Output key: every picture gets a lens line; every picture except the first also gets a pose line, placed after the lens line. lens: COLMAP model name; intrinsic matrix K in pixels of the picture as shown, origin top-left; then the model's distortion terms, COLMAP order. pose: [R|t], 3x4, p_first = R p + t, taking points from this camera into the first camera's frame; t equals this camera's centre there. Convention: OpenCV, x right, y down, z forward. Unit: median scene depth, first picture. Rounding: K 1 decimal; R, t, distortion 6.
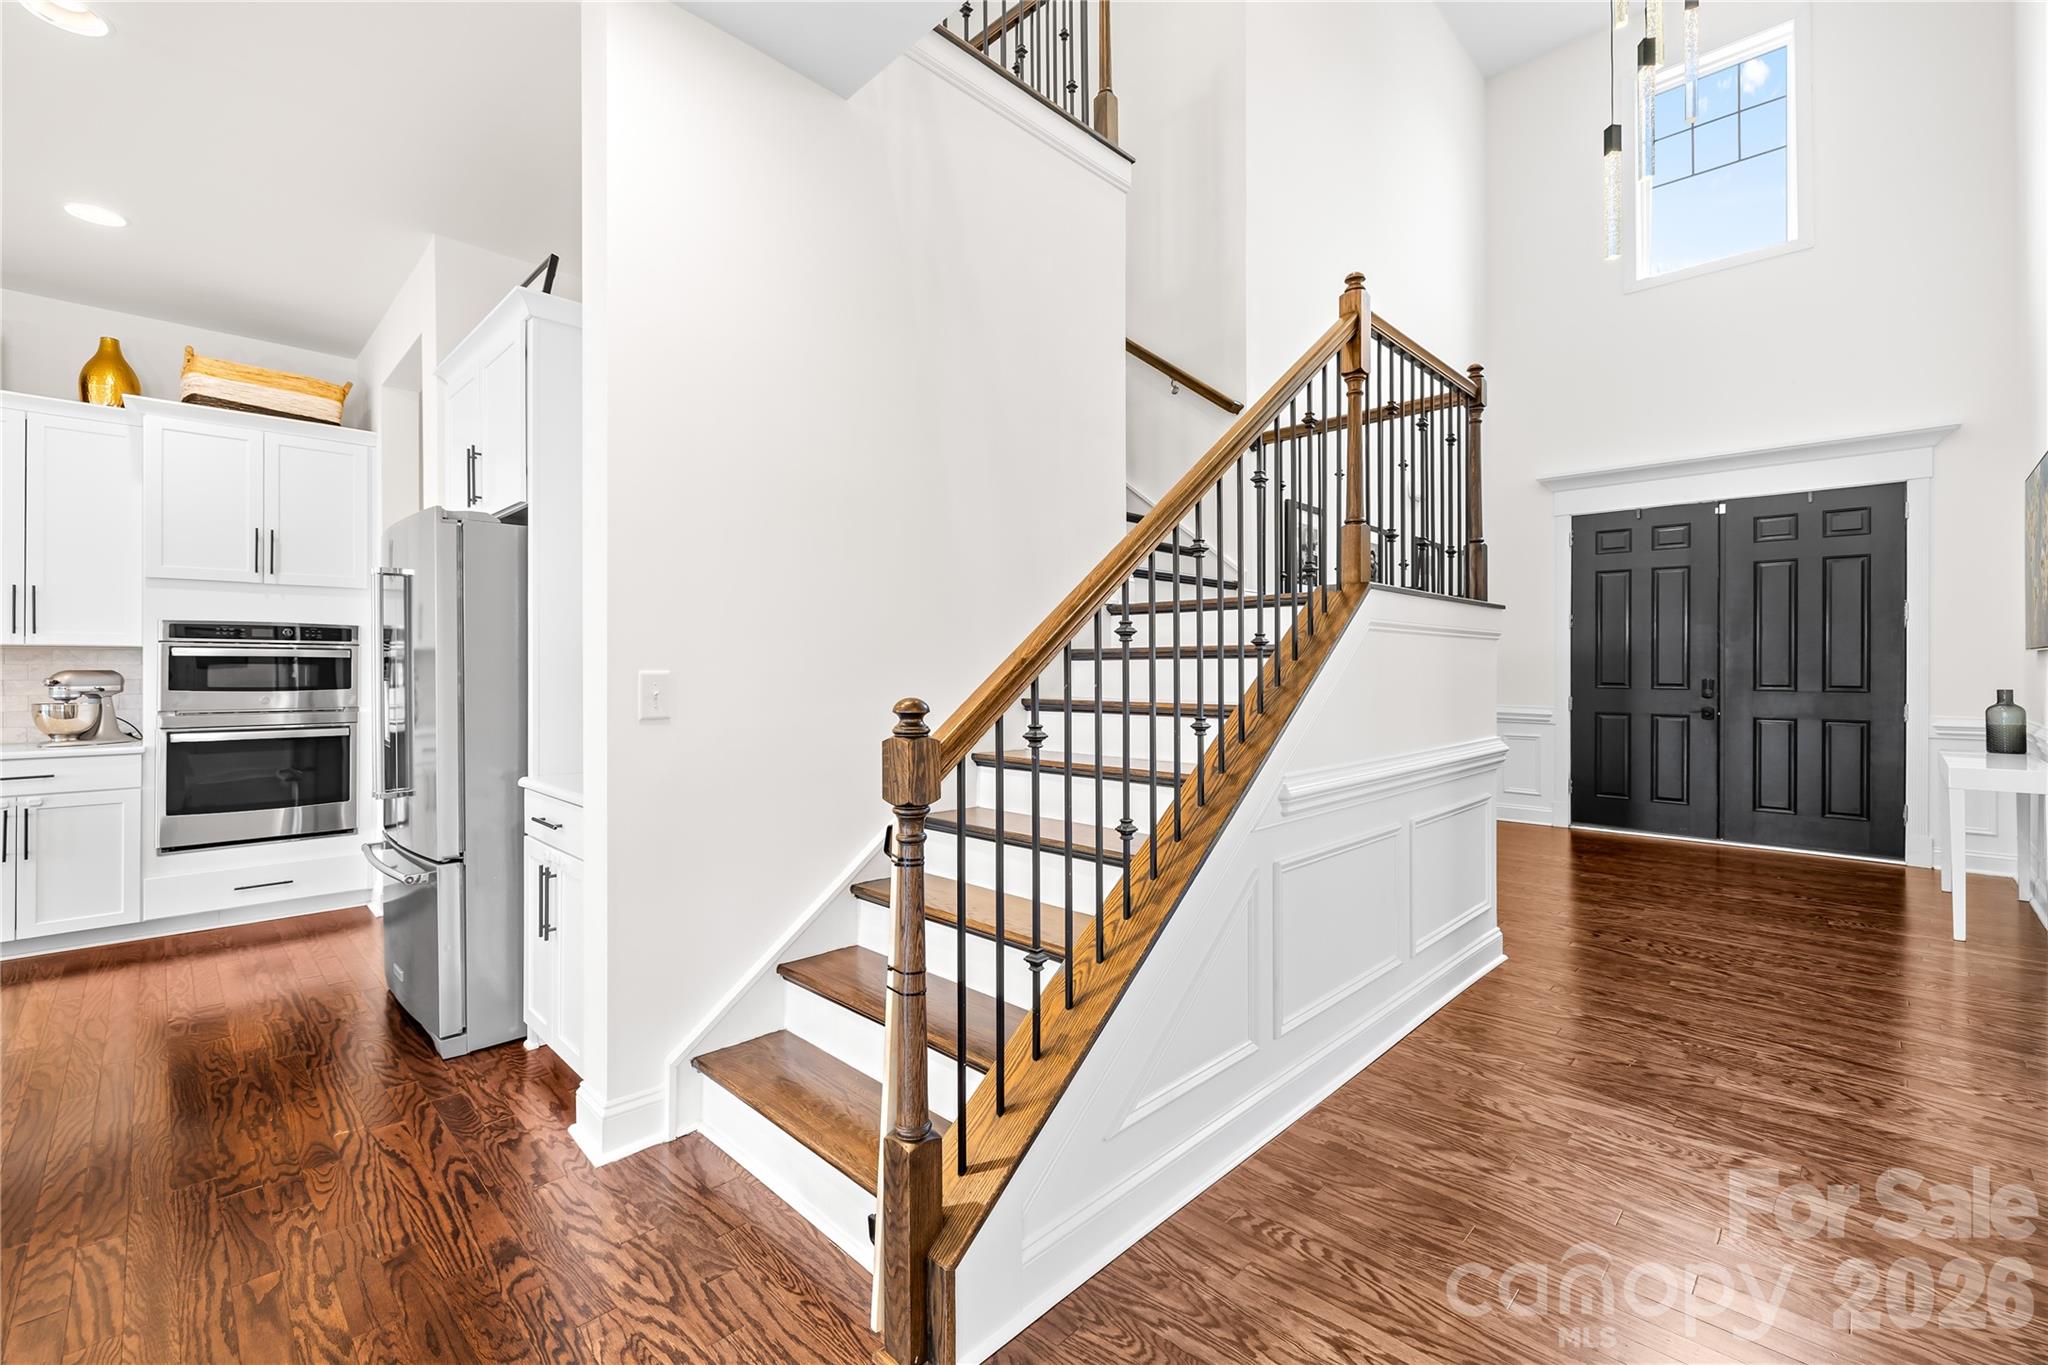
lens RADIAL K [[858.0, 0, 1007.8], [0, 858.0, 671.9], [0, 0, 1]] dist [-0.001826, -0.000134]
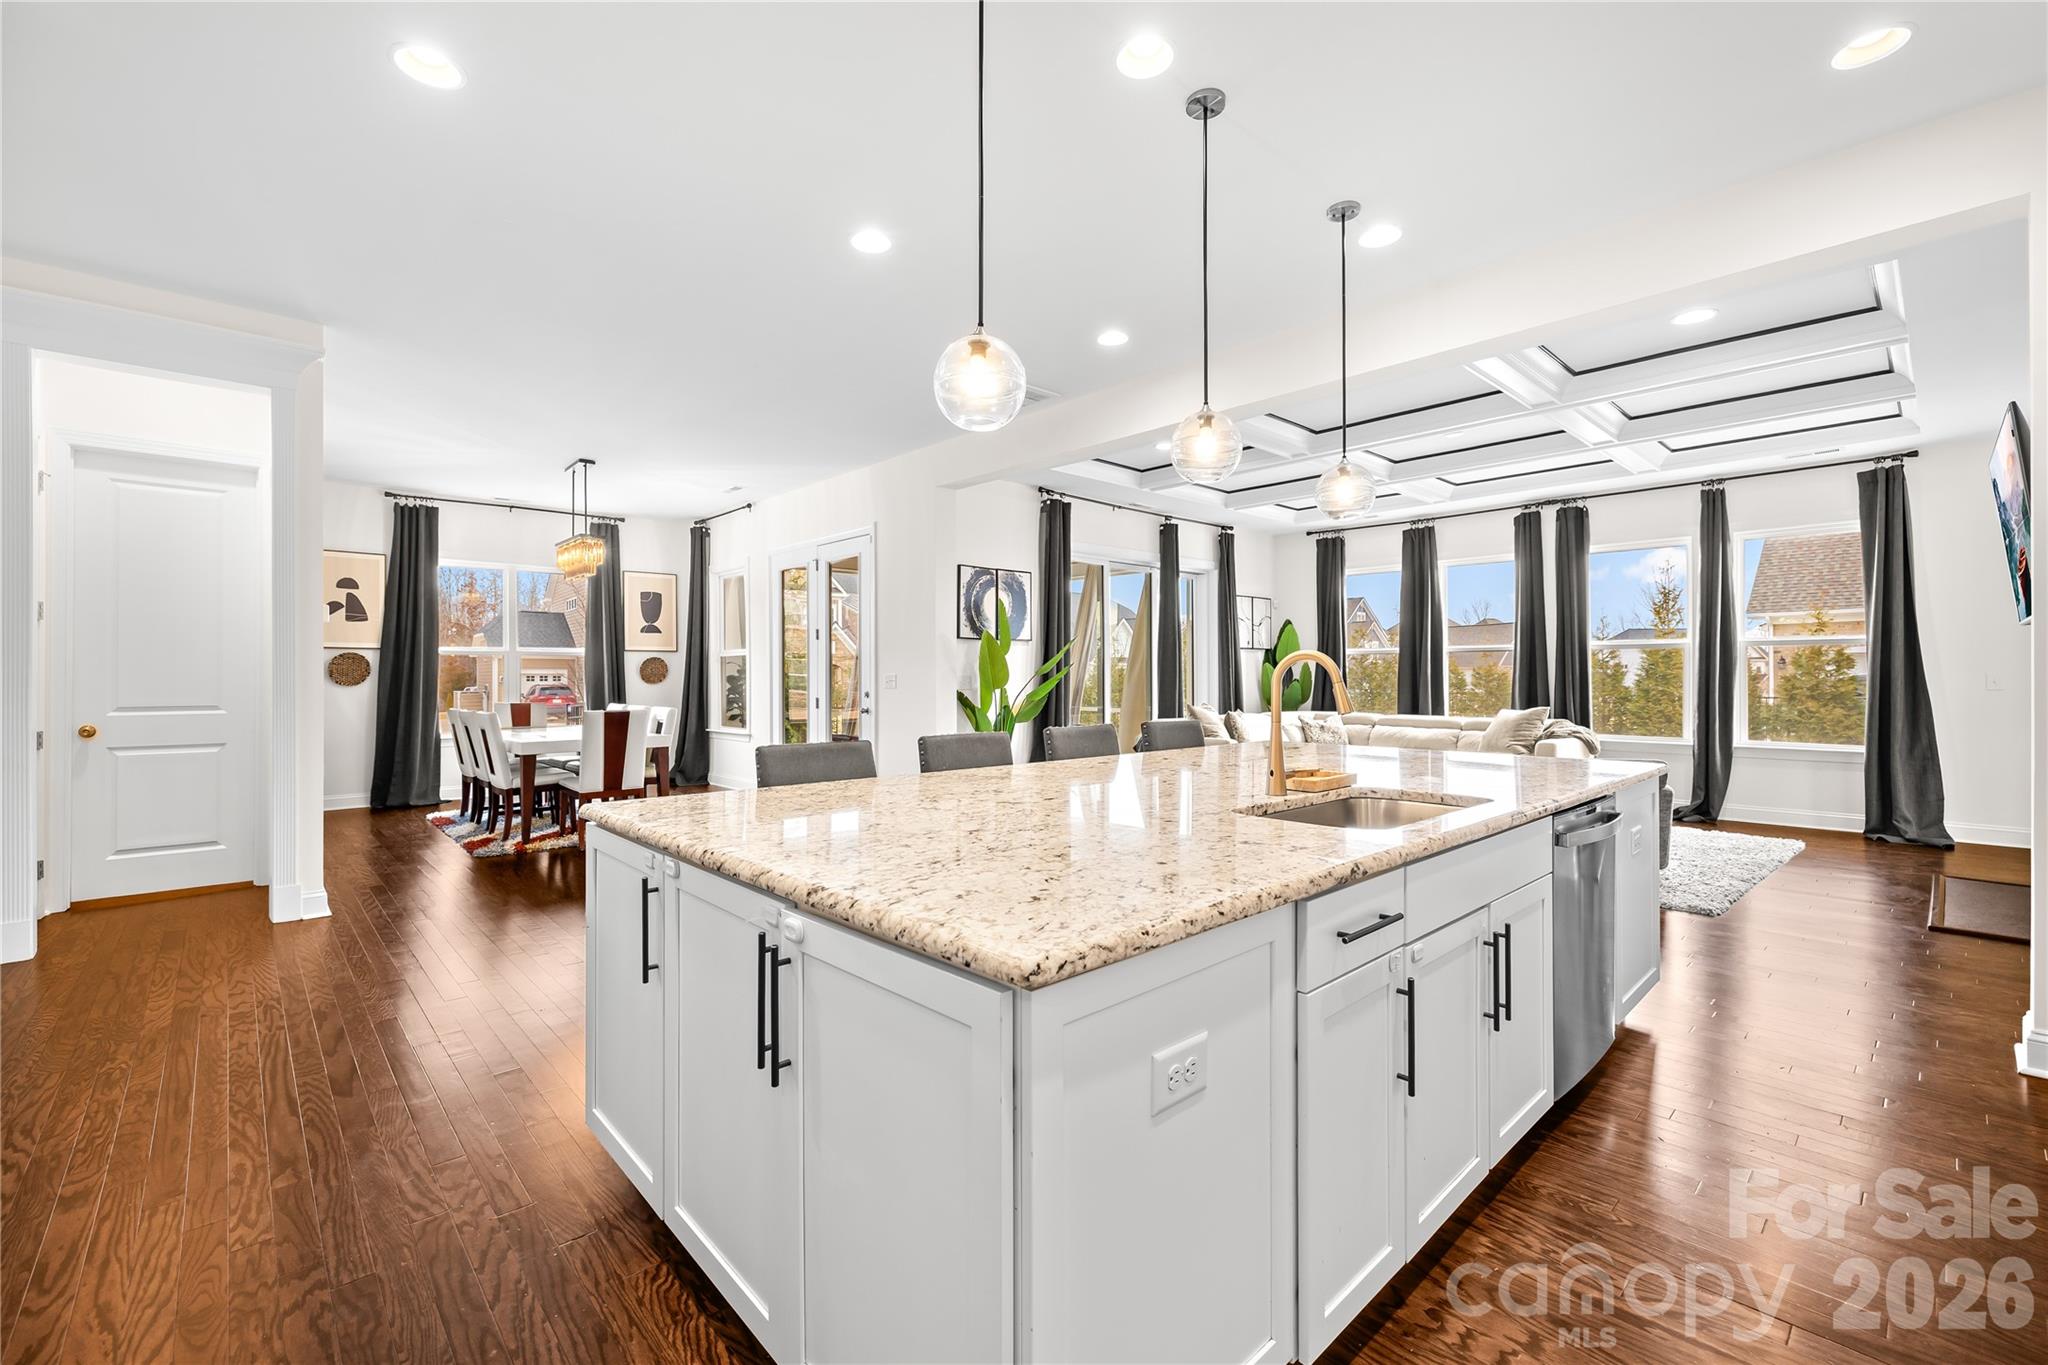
lens RADIAL K [[858.0, 0, 1007.8], [0, 858.0, 671.9], [0, 0, 1]] dist [-0.001826, -0.000134]
pose [[-0.998932, 0.003480, 0.046063, -0.799657], [0.003350, 0.999990, -0.002898, 0.000093], [-0.046073, -0.002740, -0.998934, 0.888225]]
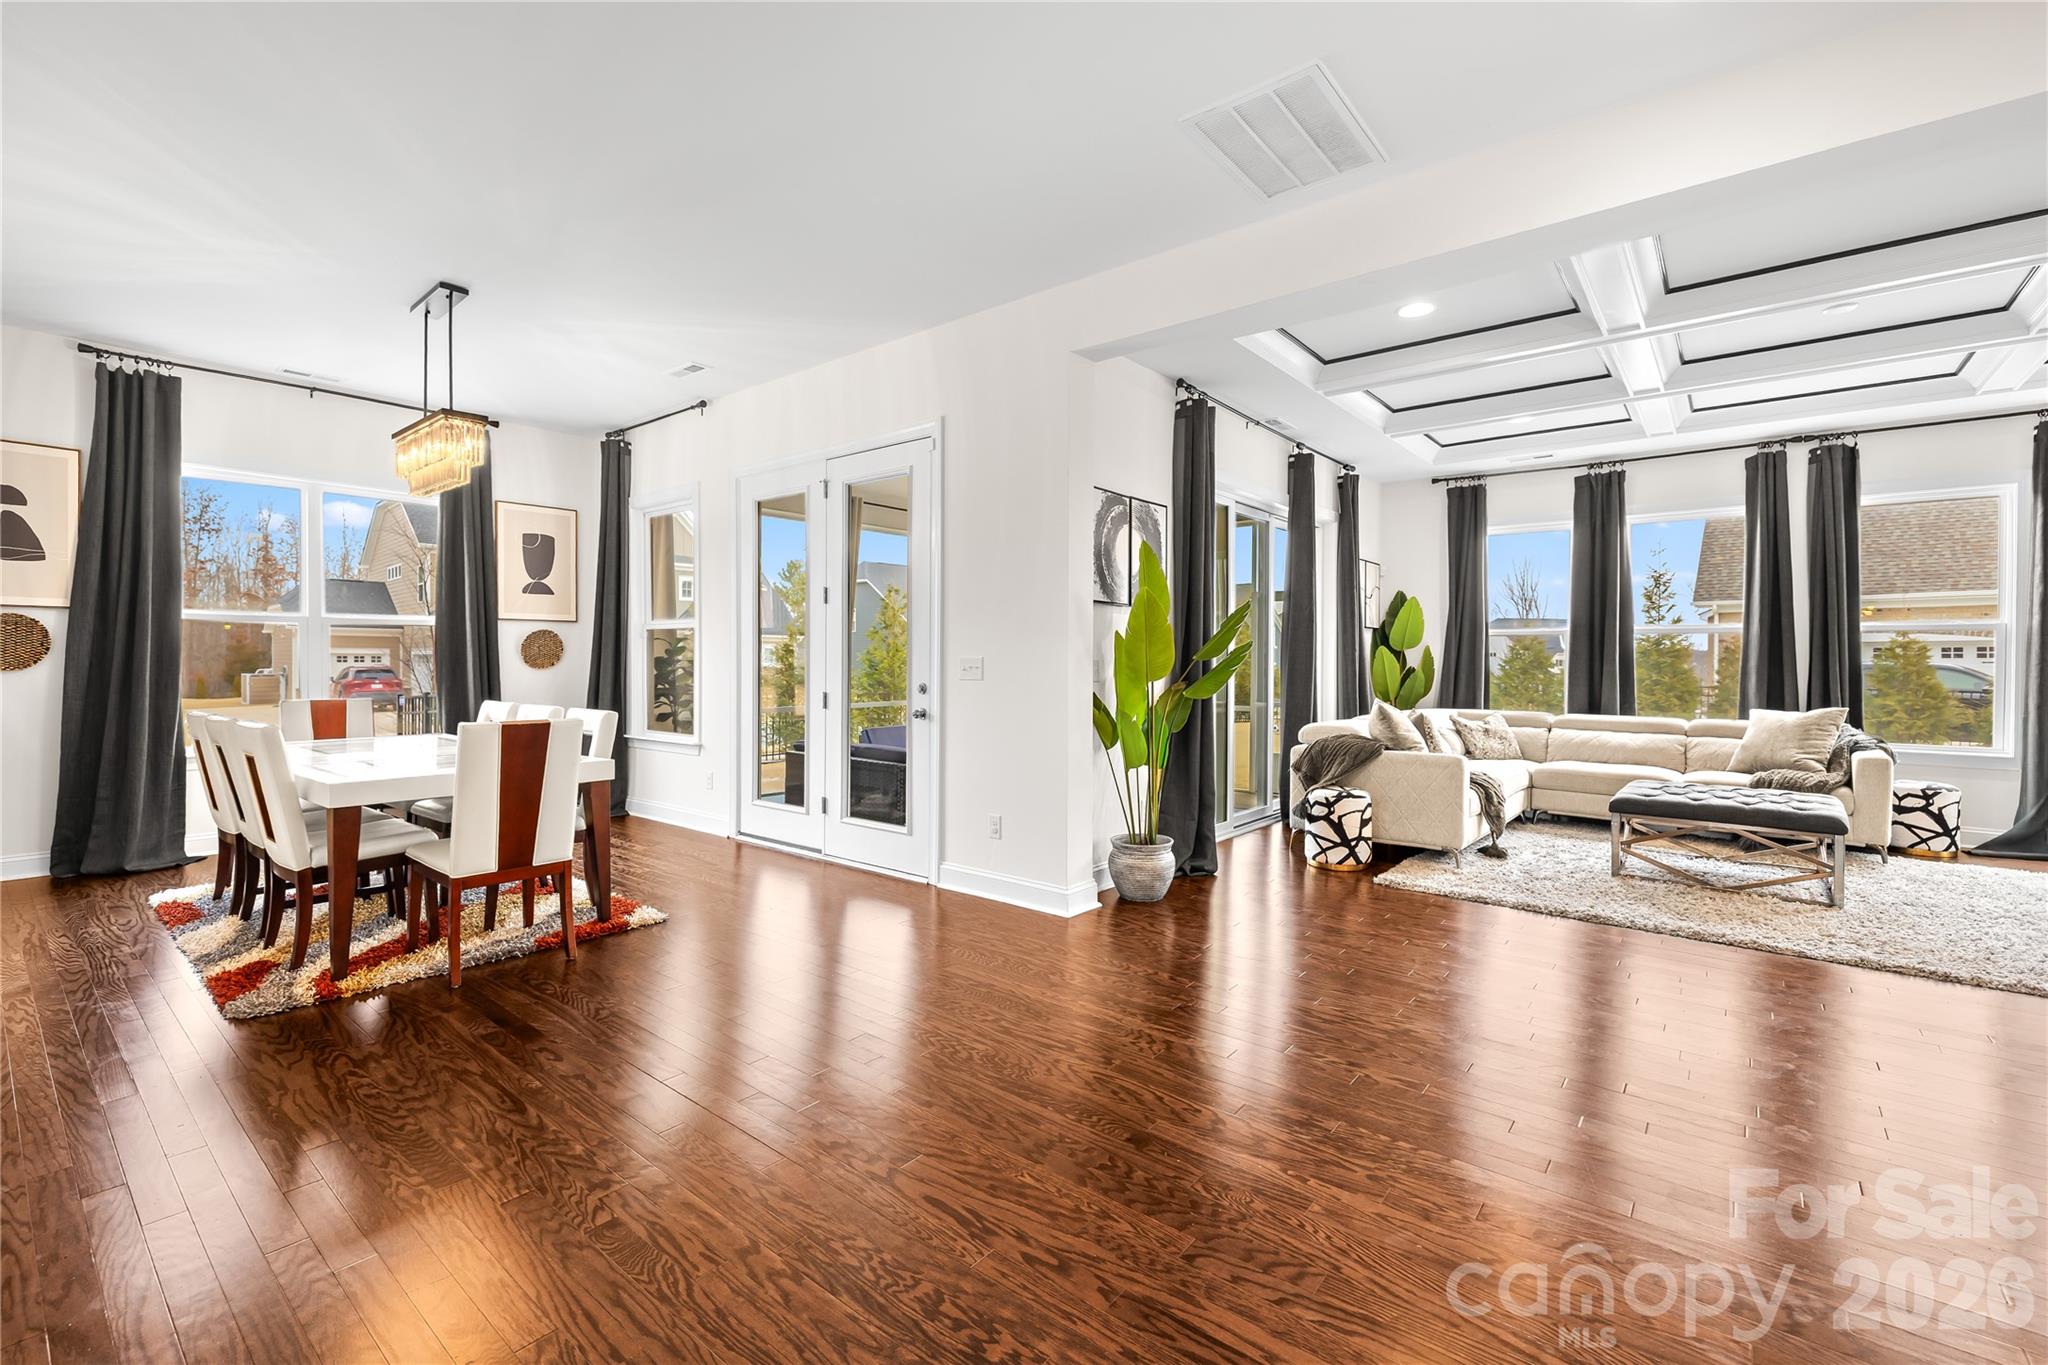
lens RADIAL K [[881.5, 0, 1006.9], [0, 881.5, 665.2], [0, 0, 1]] dist [-0.001412, -0.000379]
pose [[-0.995682, -0.002923, -0.092784, -0.427061], [-0.003623, 0.999966, 0.007374, 0.000902], [0.092759, 0.007678, -0.995659, 0.296285]]
